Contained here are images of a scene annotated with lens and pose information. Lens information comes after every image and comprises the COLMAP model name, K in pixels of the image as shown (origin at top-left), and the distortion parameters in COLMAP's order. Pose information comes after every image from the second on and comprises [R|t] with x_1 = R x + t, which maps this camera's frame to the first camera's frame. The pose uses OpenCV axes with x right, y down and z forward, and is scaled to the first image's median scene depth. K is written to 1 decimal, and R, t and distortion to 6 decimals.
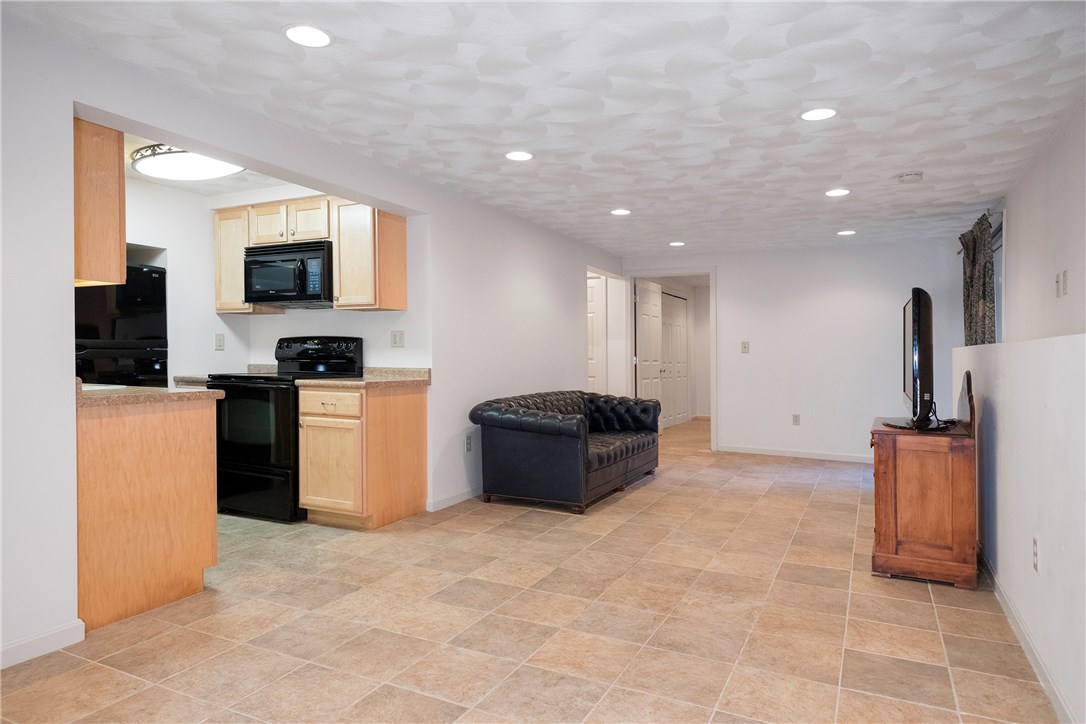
lens RADIAL K [[680.0, 0, 543.0], [0, 680.0, 362.0], [0, 0, 1]] dist [-0.000476, -0.000143]
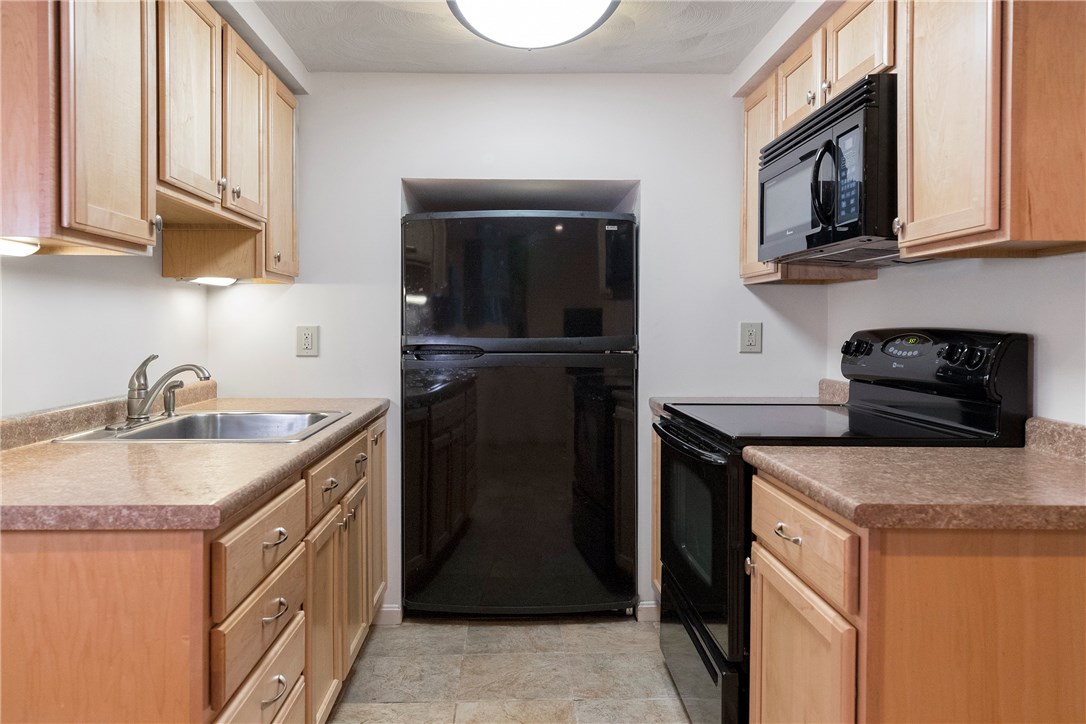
lens RADIAL K [[714.7, 0, 485.4], [0, 714.7, 339.9], [0, 0, 1]] dist [0.022581, -0.000545]
pose [[0.409214, 0.017498, -0.912271, -0.043777], [-0.016524, 0.999794, 0.011765, -0.034642], [0.912289, 0.010260, 0.409419, 0.638452]]
